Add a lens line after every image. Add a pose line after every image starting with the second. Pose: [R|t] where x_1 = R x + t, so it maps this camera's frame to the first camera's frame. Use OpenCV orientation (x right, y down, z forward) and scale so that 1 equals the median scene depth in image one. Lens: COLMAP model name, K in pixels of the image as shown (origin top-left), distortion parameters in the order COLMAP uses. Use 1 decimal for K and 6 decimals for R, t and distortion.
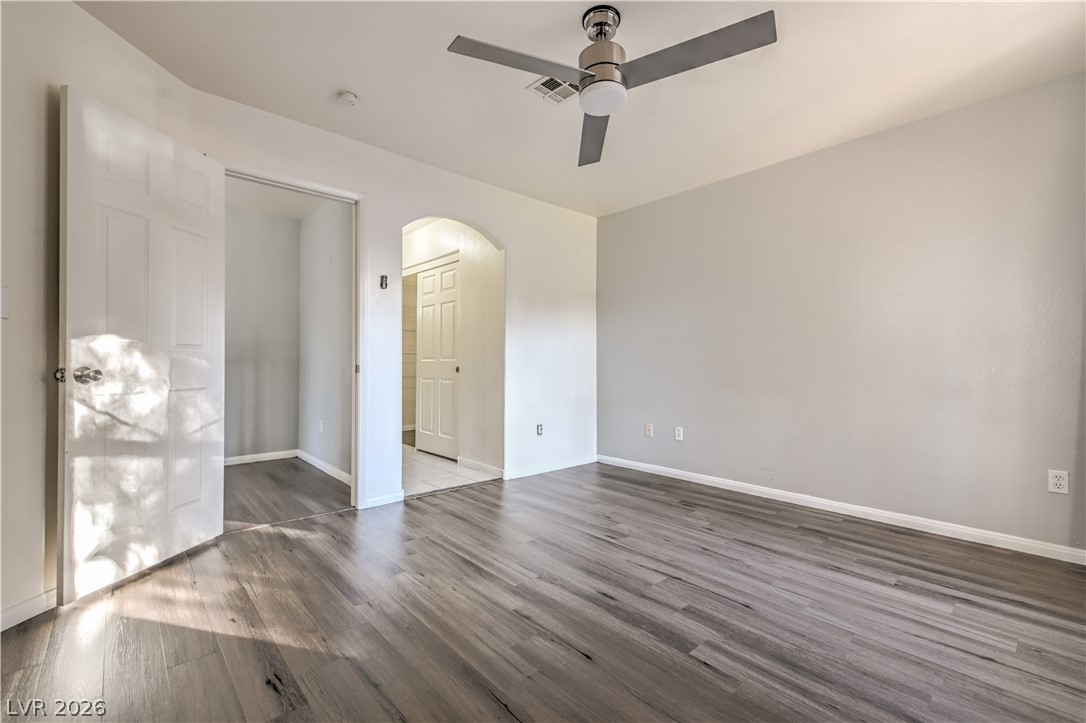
lens RADIAL K [[467.5, 0, 543.7], [0, 467.5, 360.3], [0, 0, 1]] dist [0.021023, -0.005833]
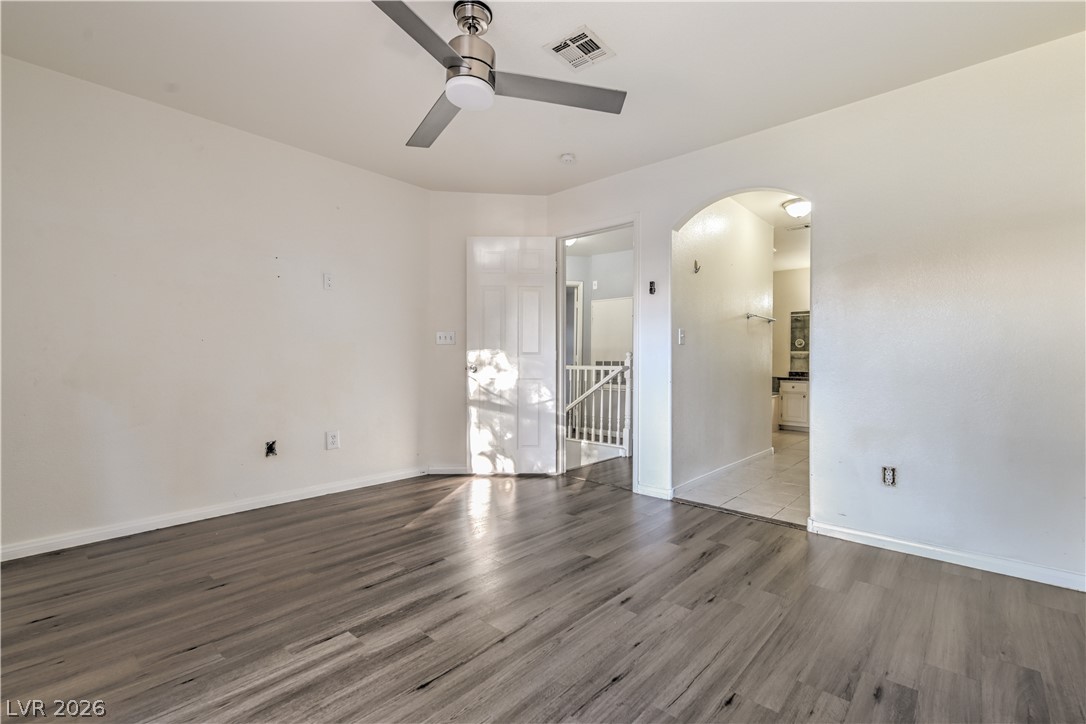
lens RADIAL K [[467.5, 0, 553.9], [0, 467.5, 367.2], [0, 0, 1]] dist [0.021023, -0.005833]
pose [[0.133519, 0.008682, -0.991008, 0.980923], [-0.001700, 0.999962, 0.008532, 0.006179], [0.991045, 0.000546, 0.133529, 0.905030]]
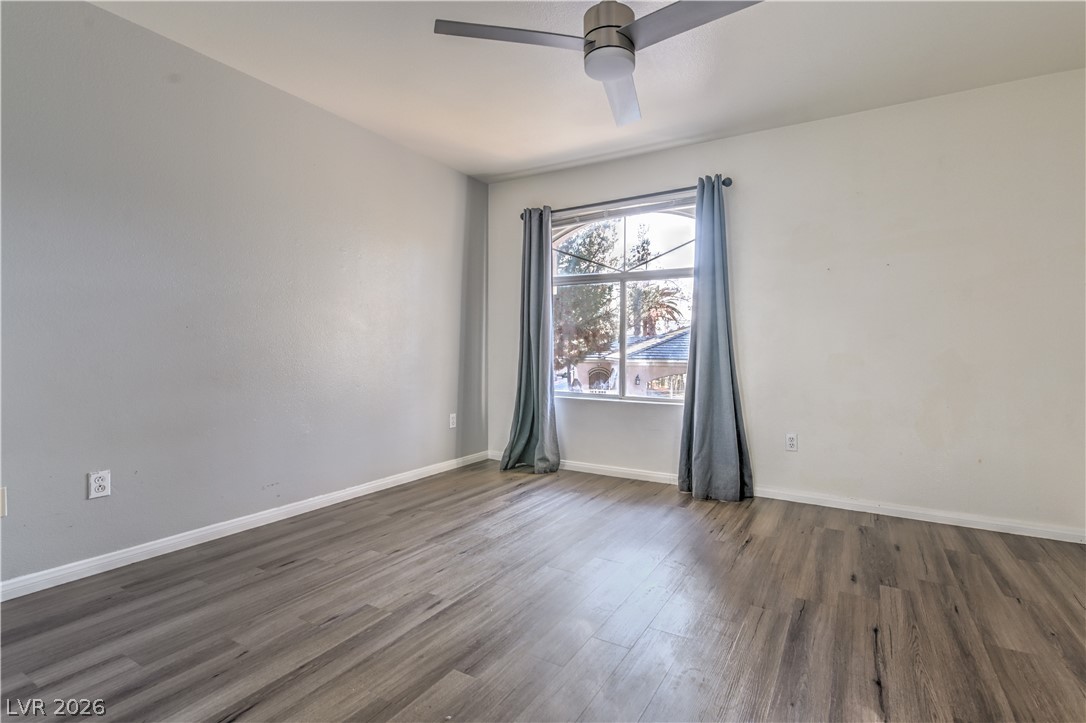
lens RADIAL K [[518.1, 0, 571.9], [0, 518.1, 348.0], [0, 0, 1]] dist [0.013359, -0.000345]
pose [[-0.332769, -0.003552, 0.943002, -0.723130], [-0.013233, 0.999912, -0.000903, 0.003830], [-0.942916, -0.012779, -0.332786, 1.224267]]
